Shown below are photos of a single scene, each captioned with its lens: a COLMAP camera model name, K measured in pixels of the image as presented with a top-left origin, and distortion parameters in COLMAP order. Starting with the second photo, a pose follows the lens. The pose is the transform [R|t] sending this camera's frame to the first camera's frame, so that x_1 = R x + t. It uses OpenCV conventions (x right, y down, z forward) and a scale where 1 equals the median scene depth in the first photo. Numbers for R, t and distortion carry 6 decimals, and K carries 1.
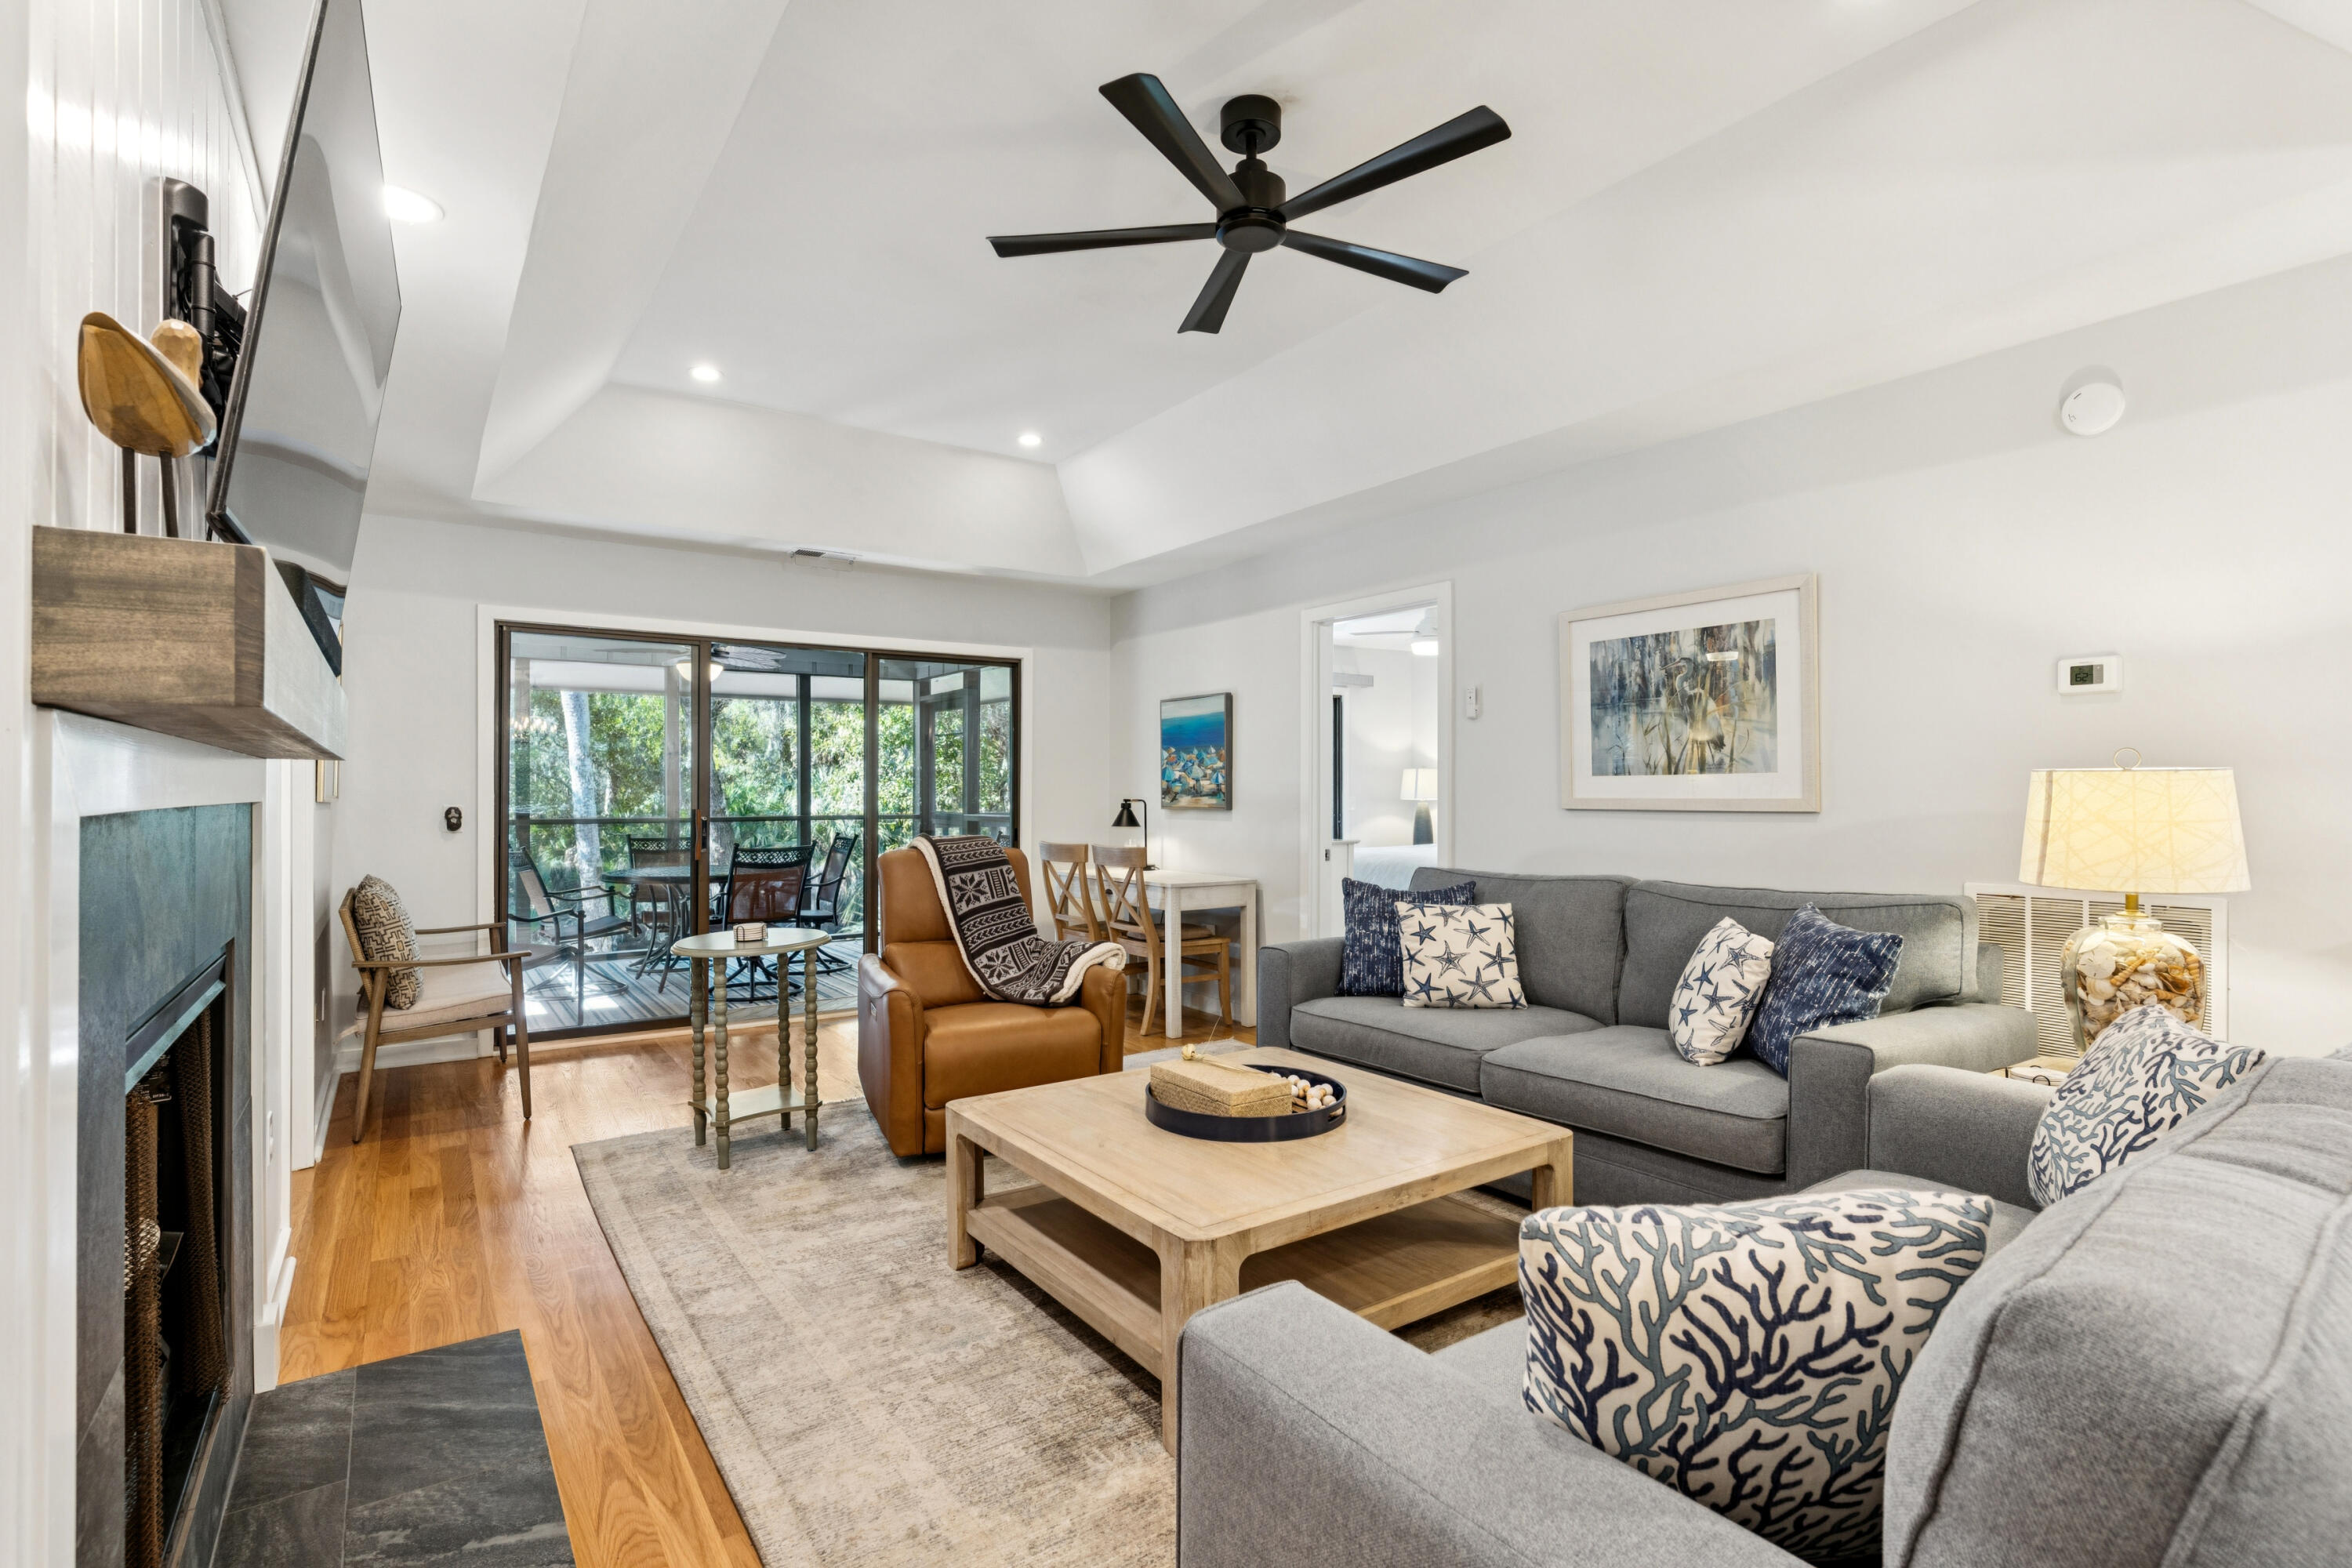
lens RADIAL K [[1114.8, 0, 1171.6], [0, 1114.8, 790.5], [0, 0, 1]] dist [0.004080, 0.000328]
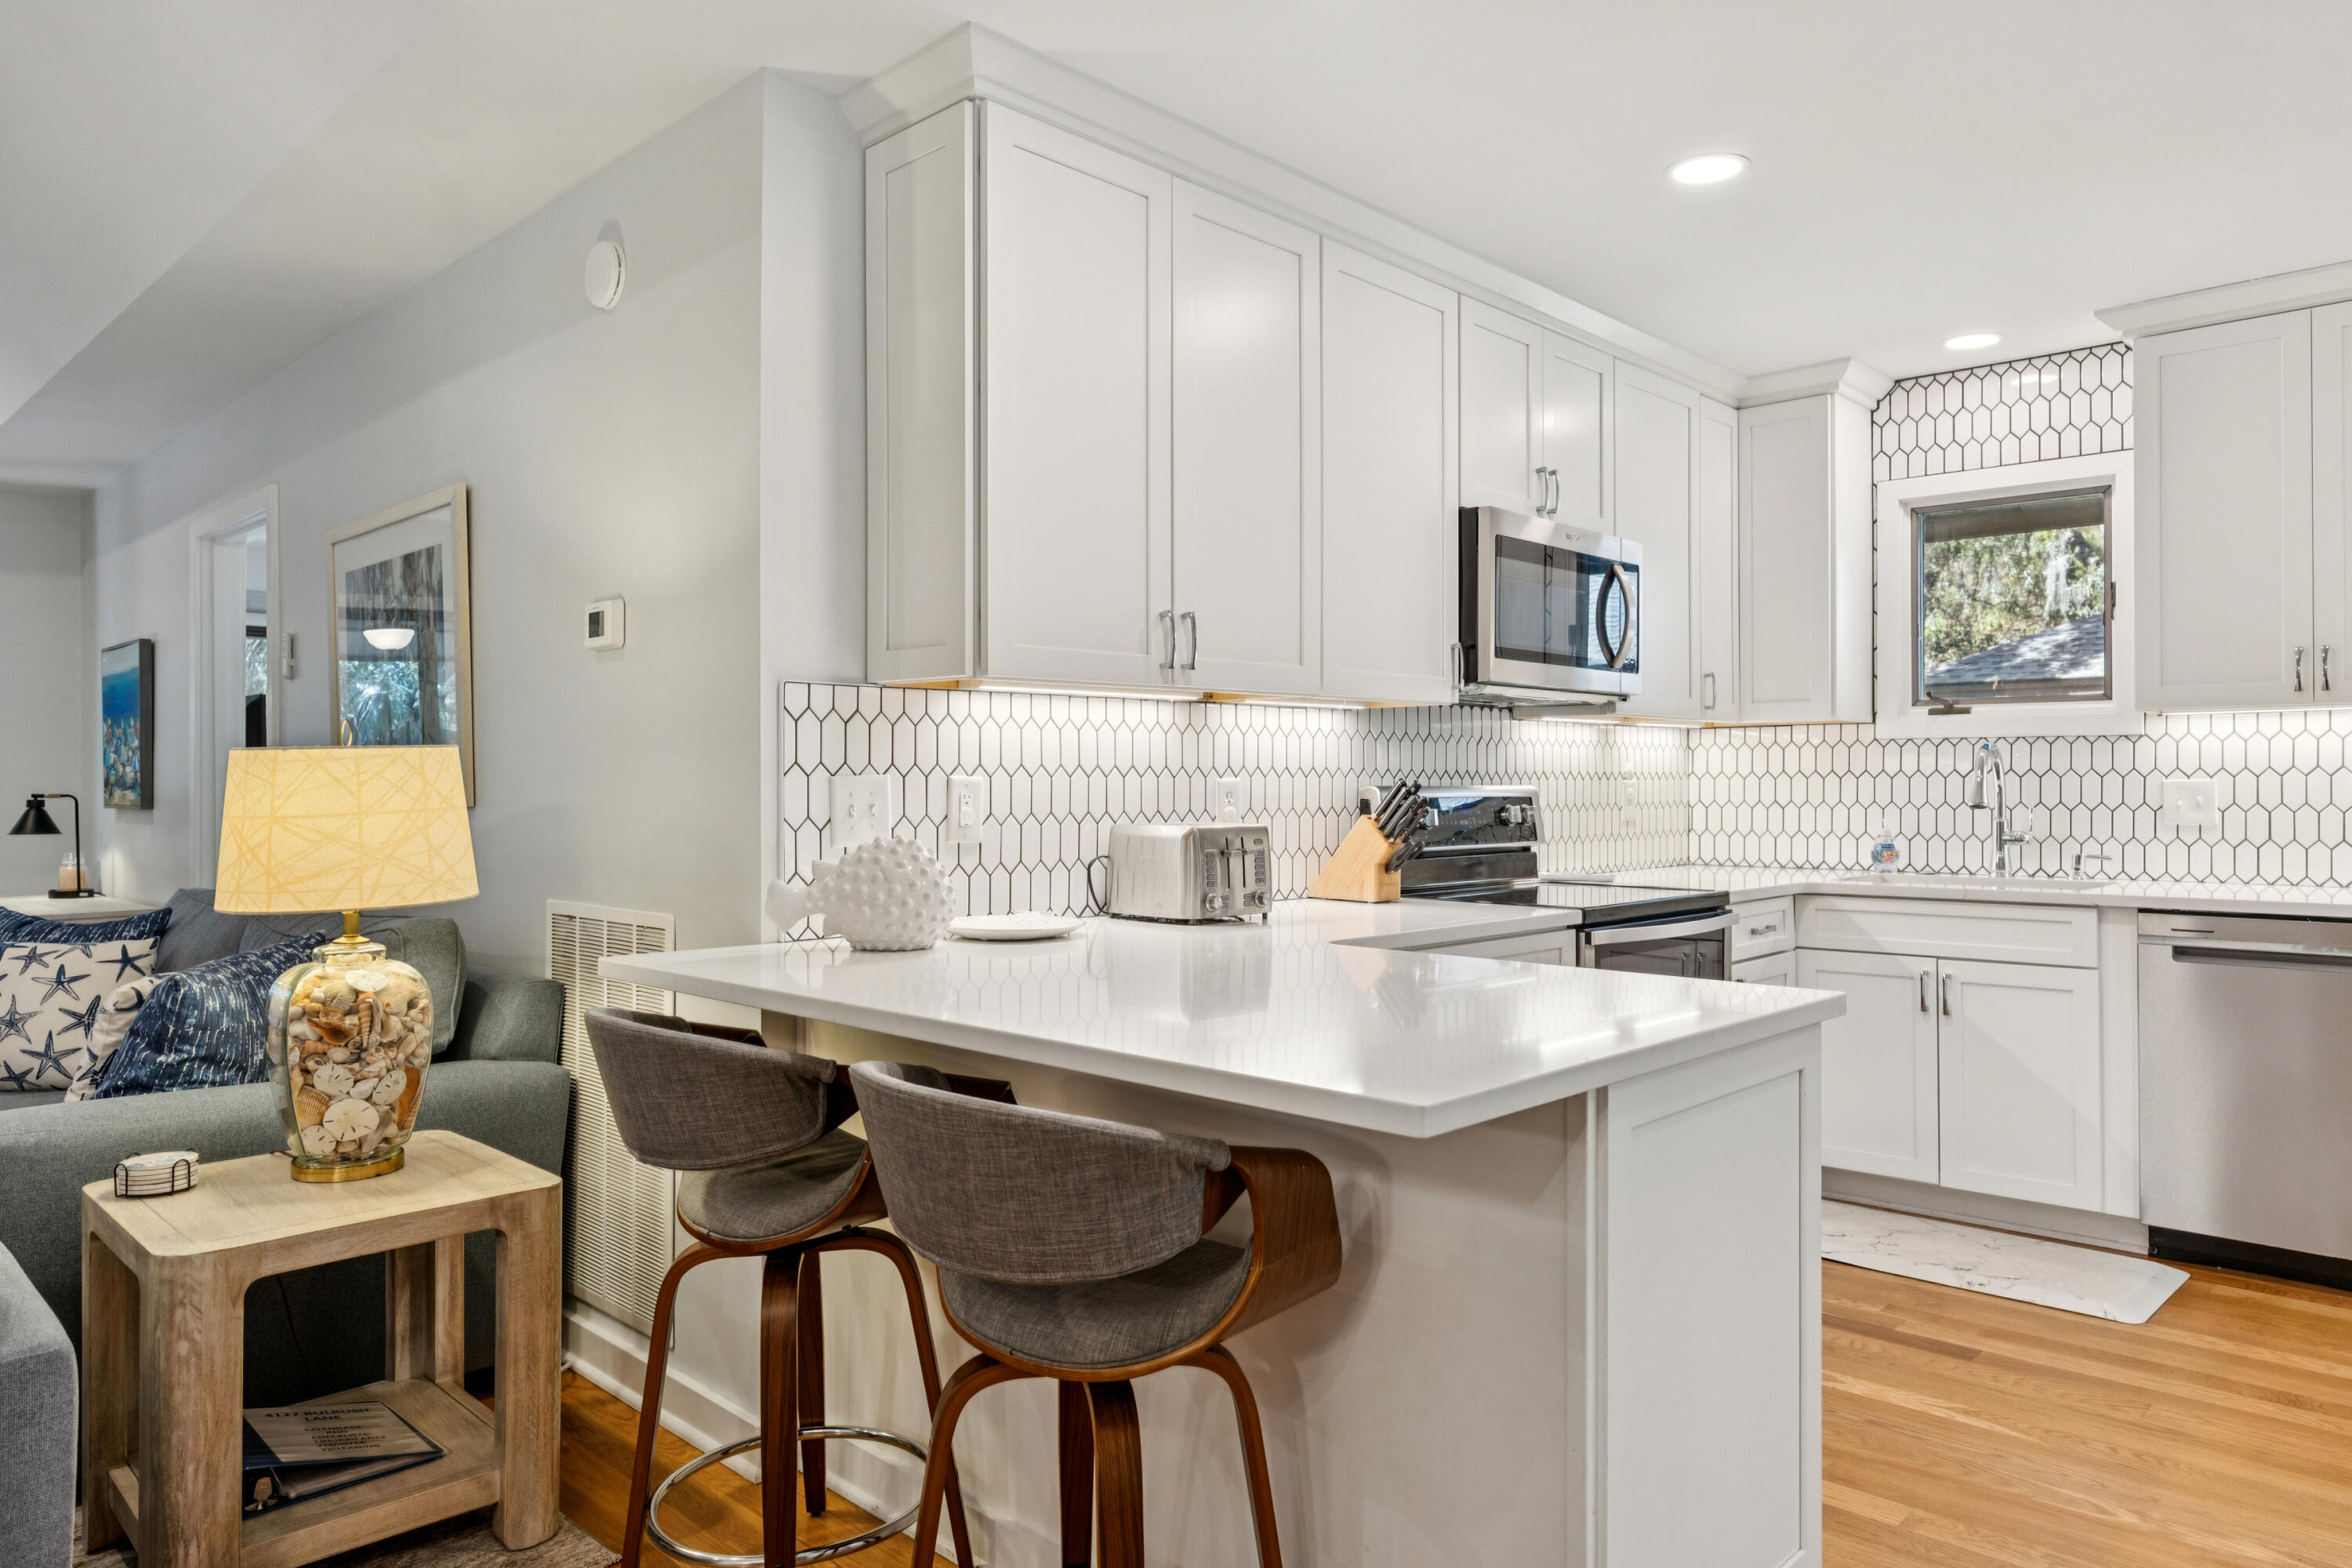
lens RADIAL K [[1492.8, 0, 1173.4], [0, 1492.8, 785.6], [0, 0, 1]] dist [0.002094, 0.000464]
pose [[0.980488, -0.007192, 0.196446, 0.782281], [0.006291, 0.999967, 0.005209, 0.003211], [-0.196477, -0.003872, 0.980501, -0.060864]]
